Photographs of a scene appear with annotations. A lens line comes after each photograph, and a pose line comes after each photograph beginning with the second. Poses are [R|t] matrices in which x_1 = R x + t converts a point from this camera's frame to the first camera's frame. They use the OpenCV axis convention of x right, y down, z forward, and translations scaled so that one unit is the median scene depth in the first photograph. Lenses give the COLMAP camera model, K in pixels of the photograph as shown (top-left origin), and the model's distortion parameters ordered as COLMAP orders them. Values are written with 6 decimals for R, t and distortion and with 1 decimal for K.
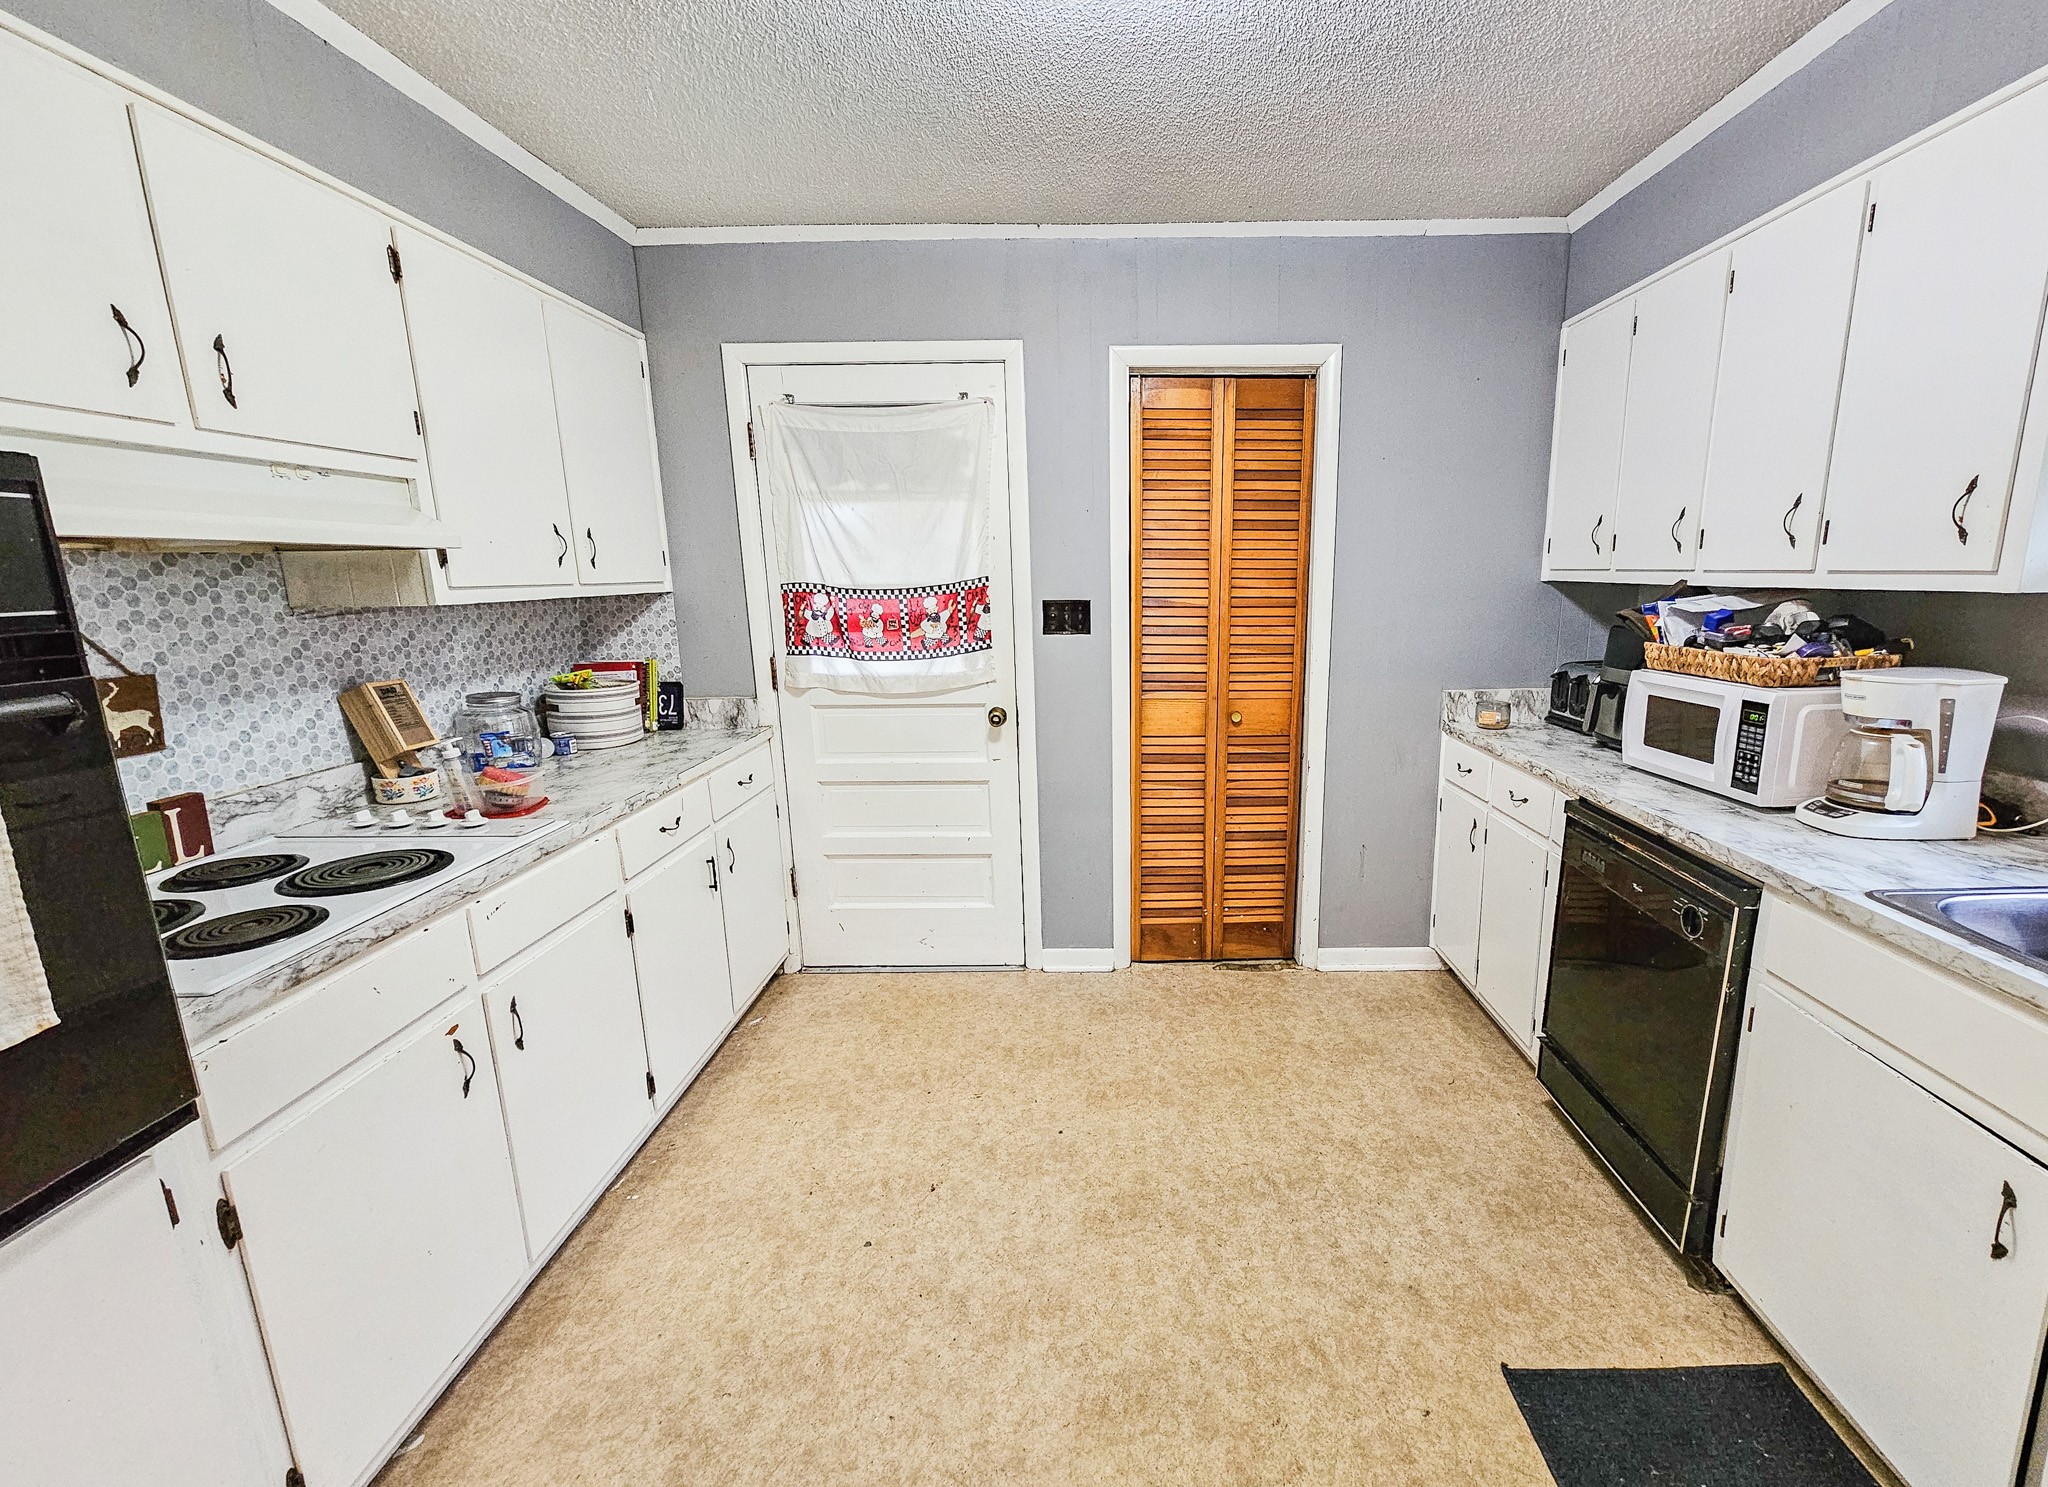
lens RADIAL K [[874.5, 0, 1143.7], [0, 874.5, 747.3], [0, 0, 1]] dist [0.000655, 0.000335]
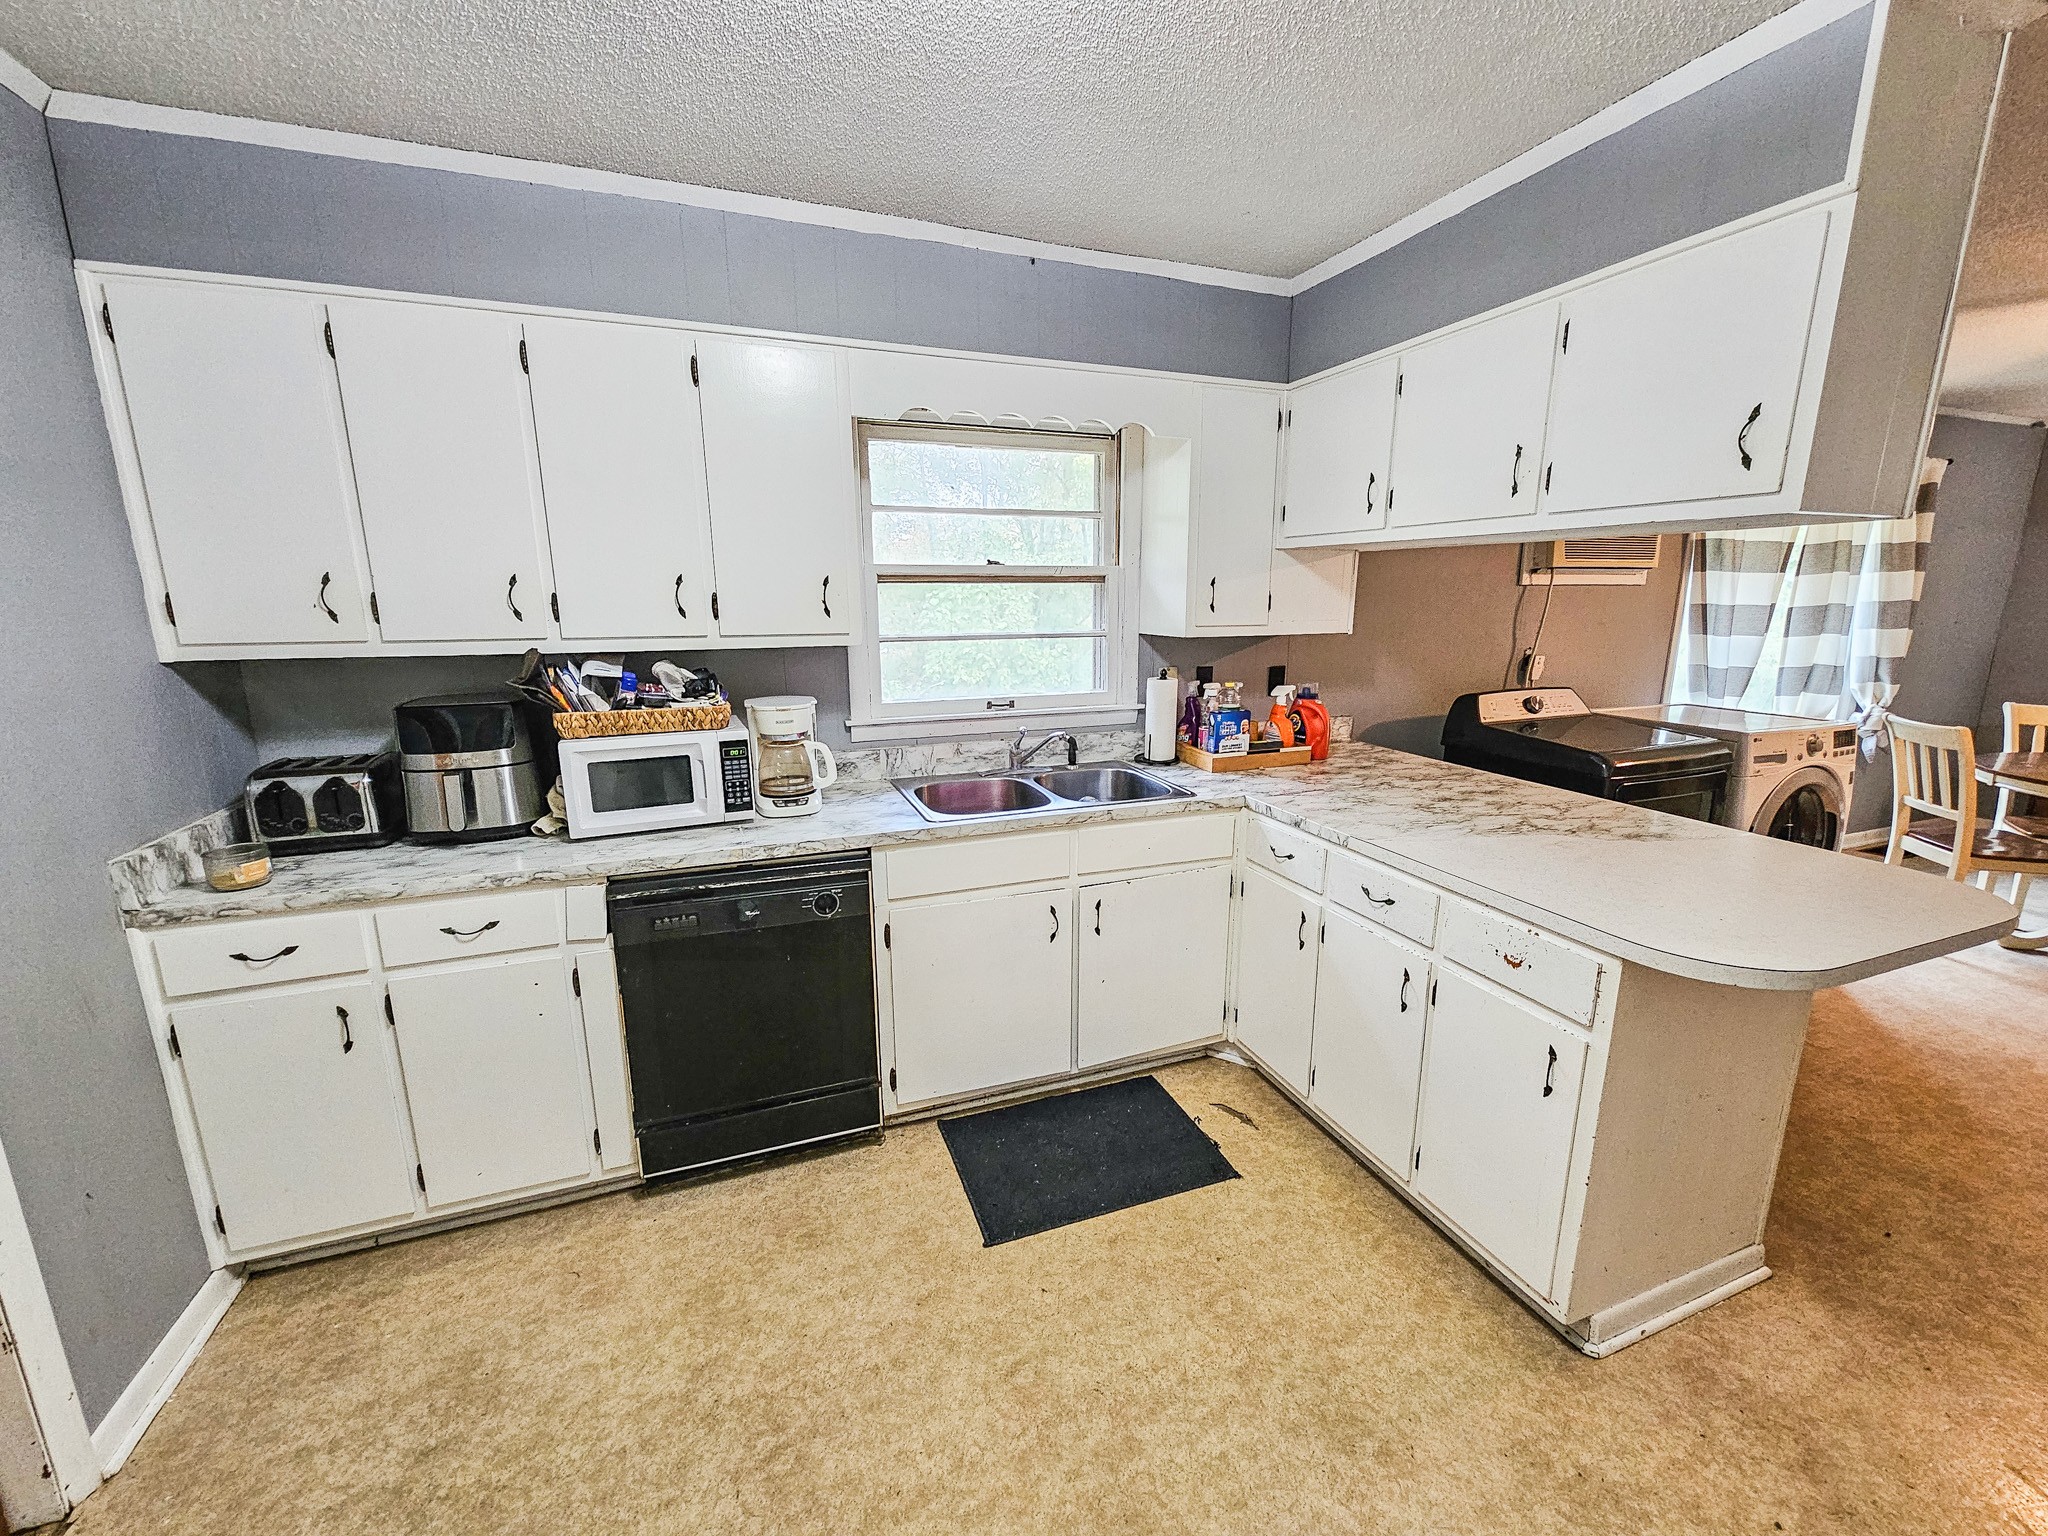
lens RADIAL K [[829.1, 0, 1024.0], [0, 829.1, 768.0], [0, 0, 1]] dist [0.000878, 0.000034]
pose [[-0.309224, -0.181890, 0.933433, -0.534477], [0.196790, 0.948055, 0.249931, -0.225052], [-0.930405, 0.260975, -0.257367, 0.910937]]
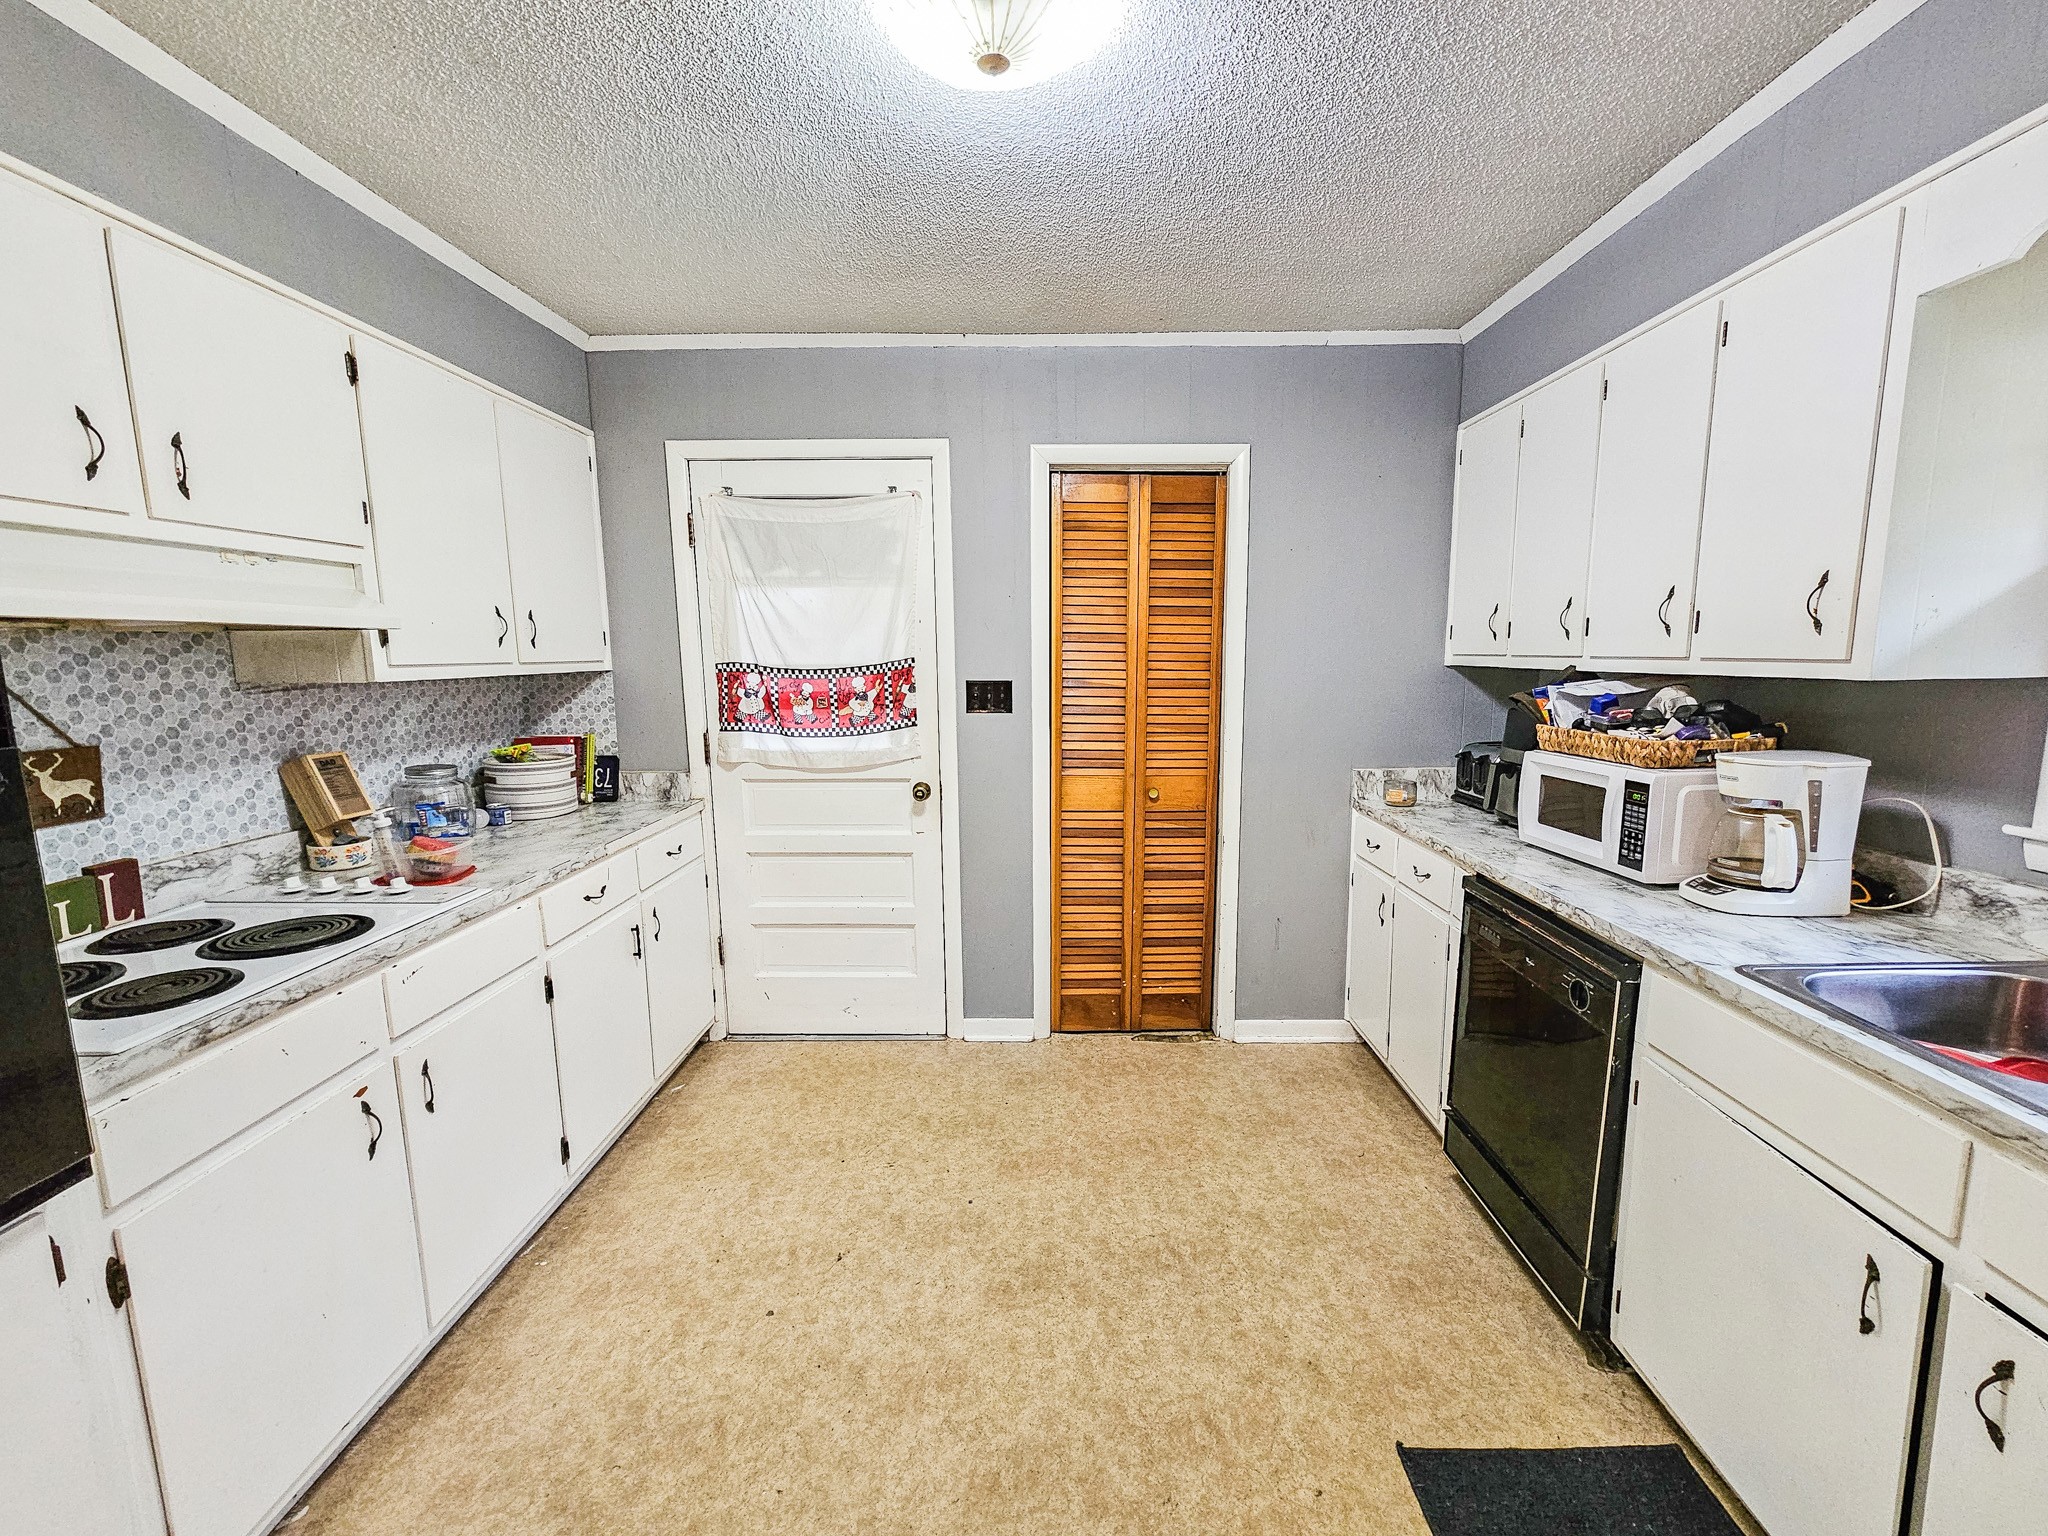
lens RADIAL K [[848.3, 0, 1085.6], [0, 848.3, 772.1], [0, 0, 1]] dist [0.000536, 0.000512]
pose [[0.999972, 0.006848, -0.003033, 0.044144], [-0.007015, 0.998241, -0.058871, 0.000312], [0.002625, 0.058891, 0.998261, -0.011303]]
